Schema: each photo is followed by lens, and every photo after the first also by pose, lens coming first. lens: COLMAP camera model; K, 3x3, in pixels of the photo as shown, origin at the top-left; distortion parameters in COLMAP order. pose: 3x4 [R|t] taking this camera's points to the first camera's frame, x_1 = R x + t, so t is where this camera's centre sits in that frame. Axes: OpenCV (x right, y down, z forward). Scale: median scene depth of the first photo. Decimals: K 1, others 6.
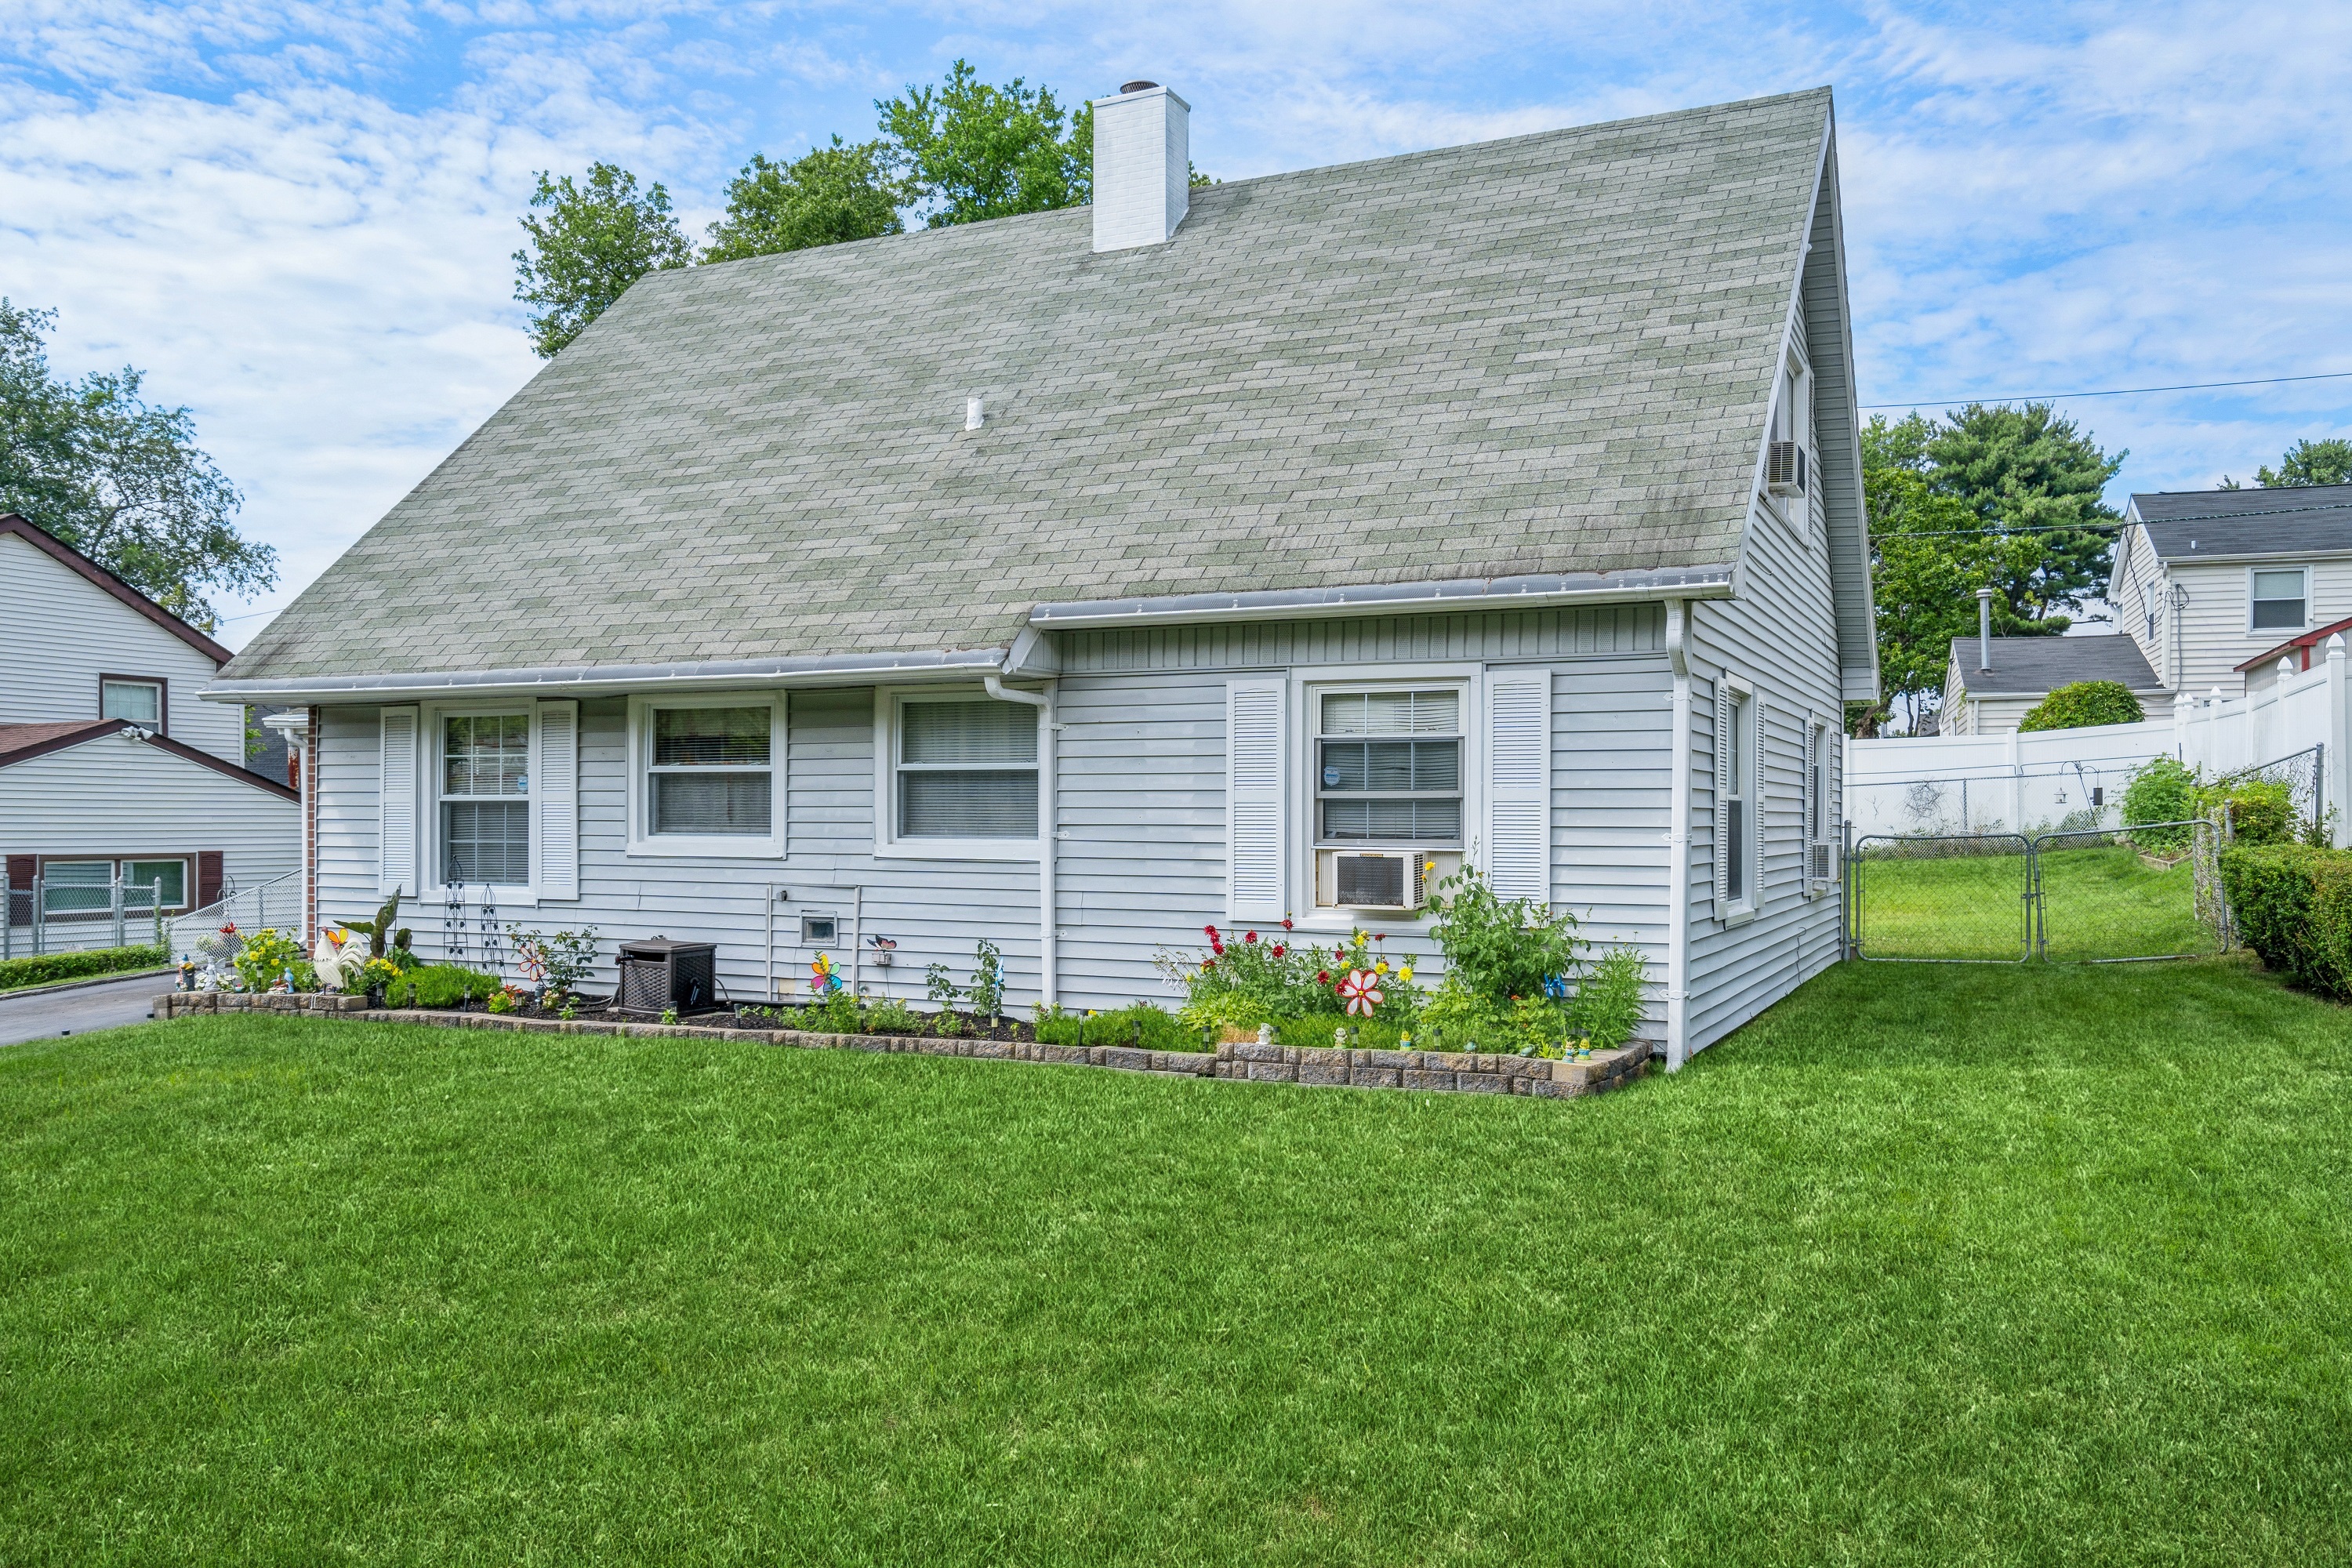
lens RADIAL K [[1839.2, 0, 1144.1], [0, 1839.2, 826.7], [0, 0, 1]] dist [-0.001909, 0.008134]
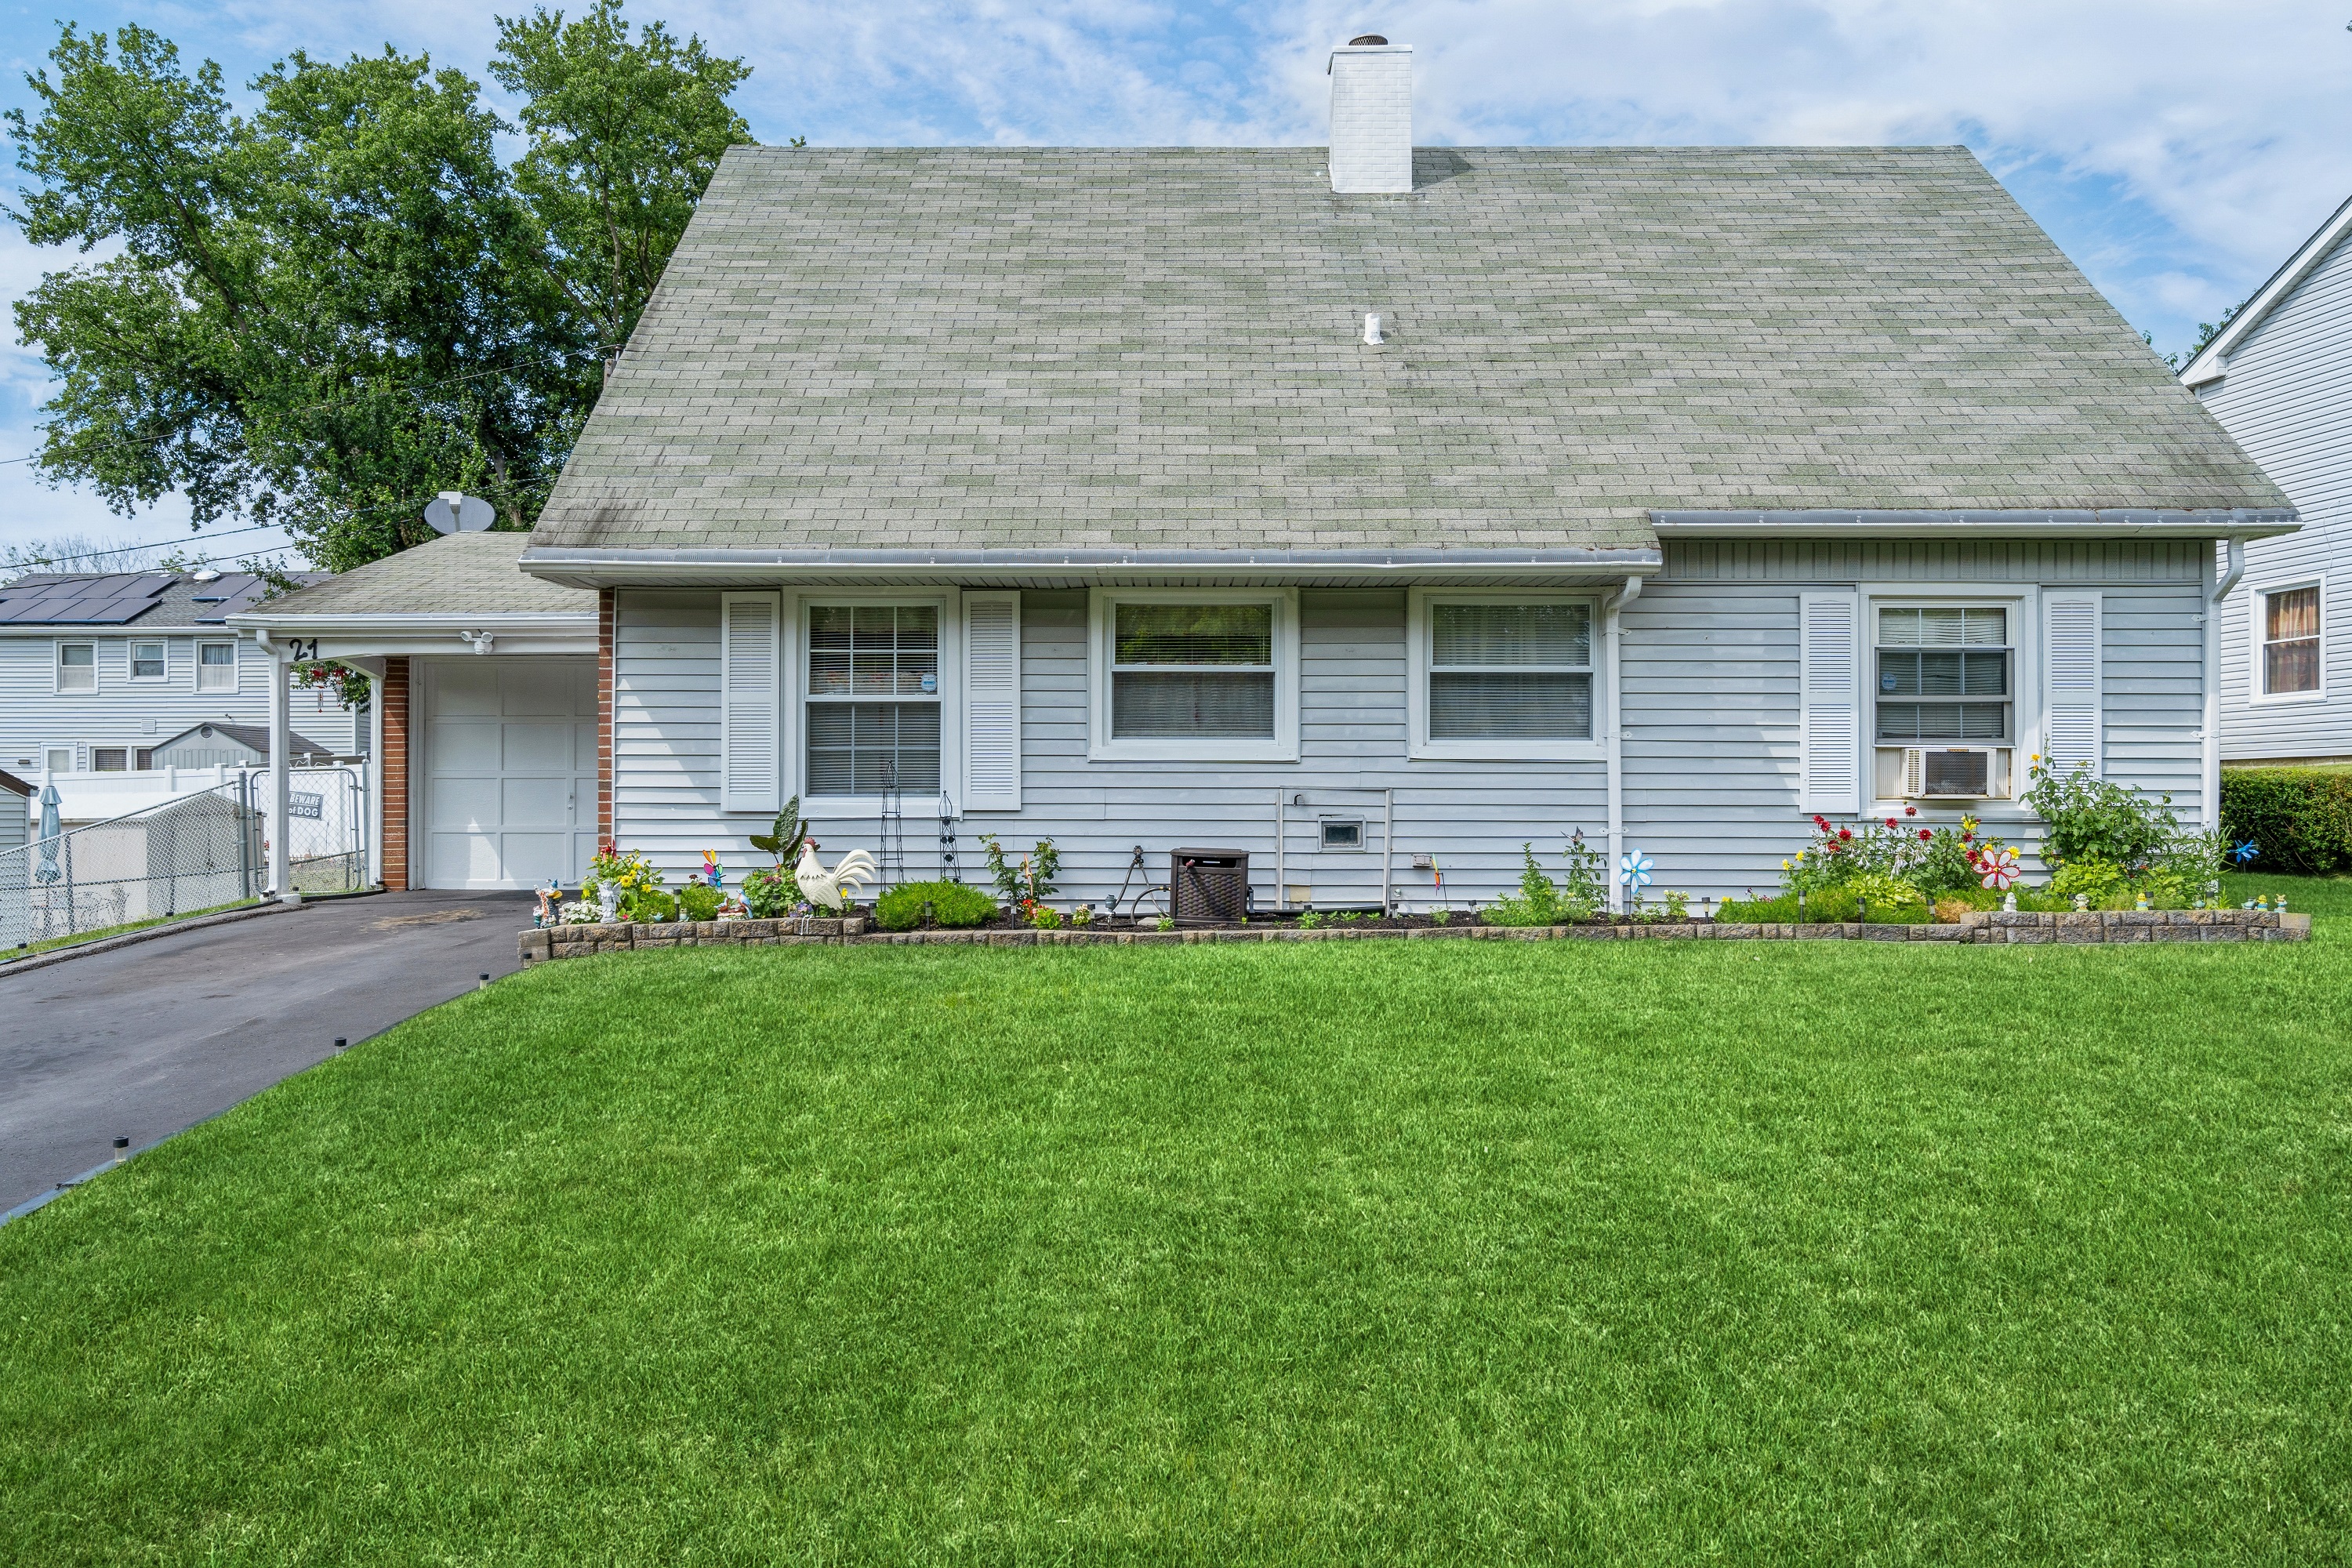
lens RADIAL K [[1707.7, 0, 1154.7], [0, 1707.7, 784.7], [0, 0, 1]] dist [0.008157, -0.010597]
pose [[0.904642, 0.004868, 0.426144, -0.652640], [0.003098, 0.999833, -0.018000, 0.045704], [-0.426161, 0.017604, 0.904476, 0.224700]]
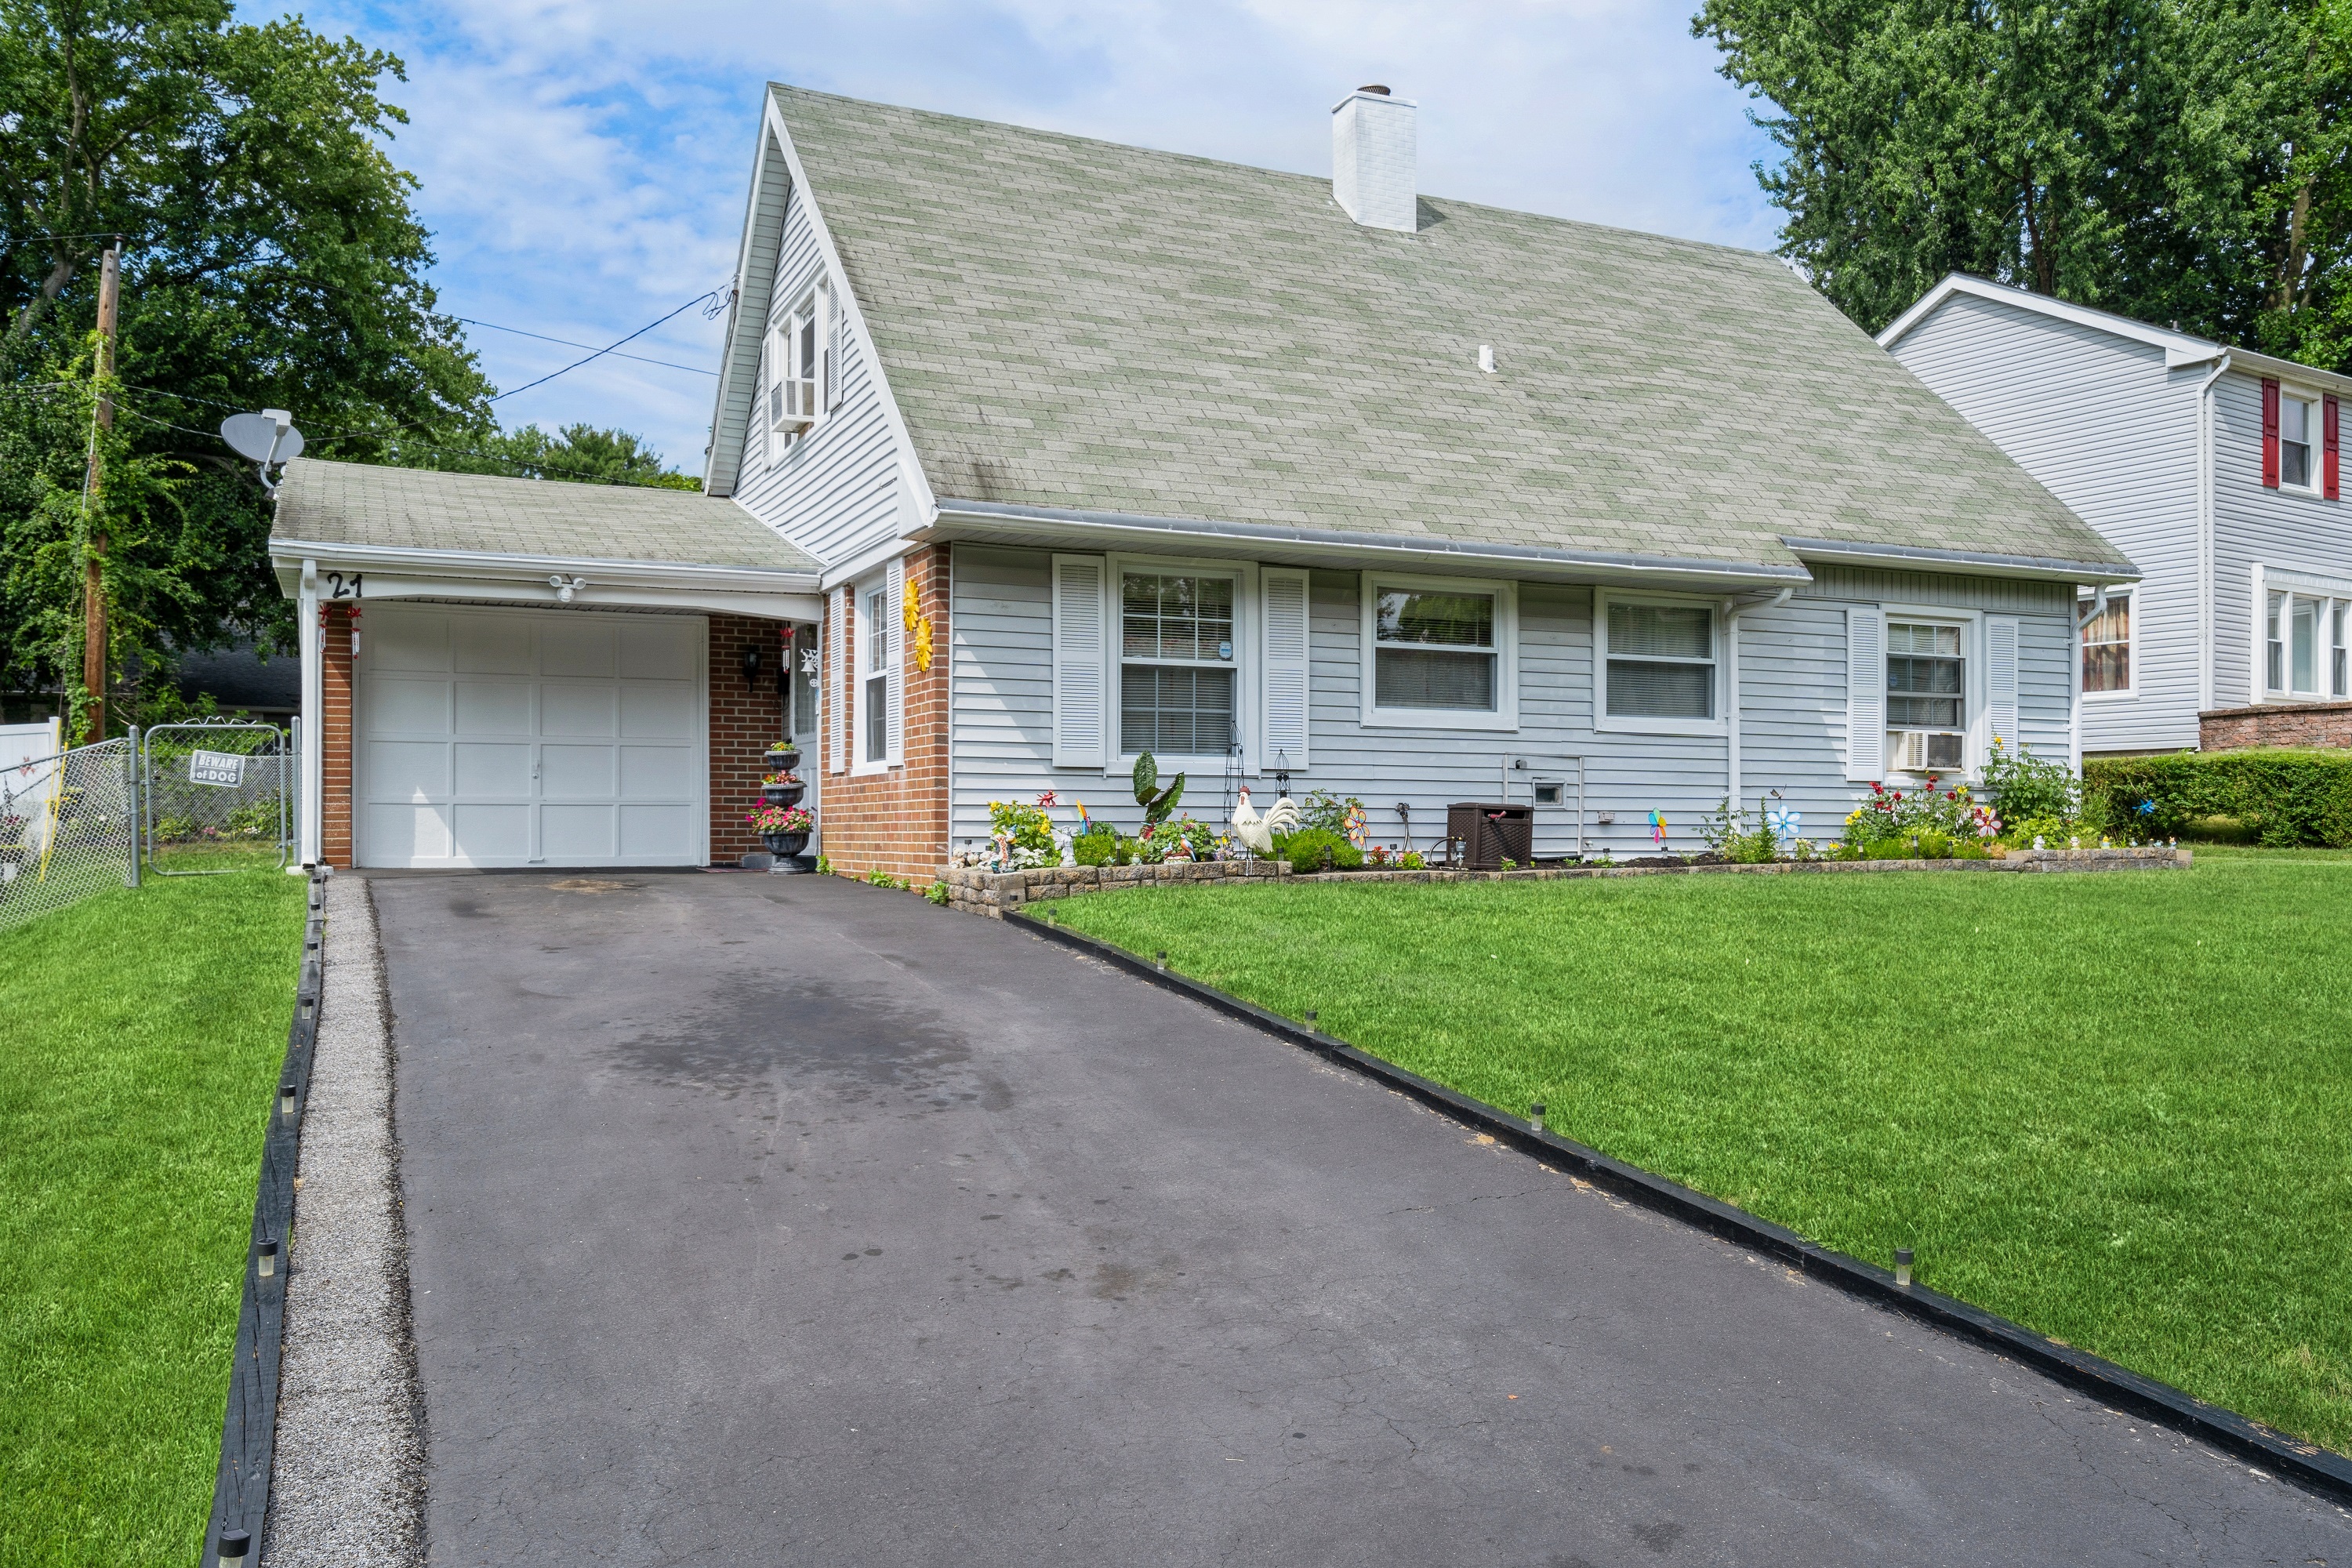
lens RADIAL K [[1839.2, 0, 1167.8], [0, 1839.2, 802.9], [0, 0, 1]] dist [-0.001909, 0.008134]
pose [[0.643879, 0.010714, 0.765052, -1.200355], [0.003160, 0.999856, -0.016662, 0.079448], [-0.765121, 0.013146, 0.643753, 0.449228]]
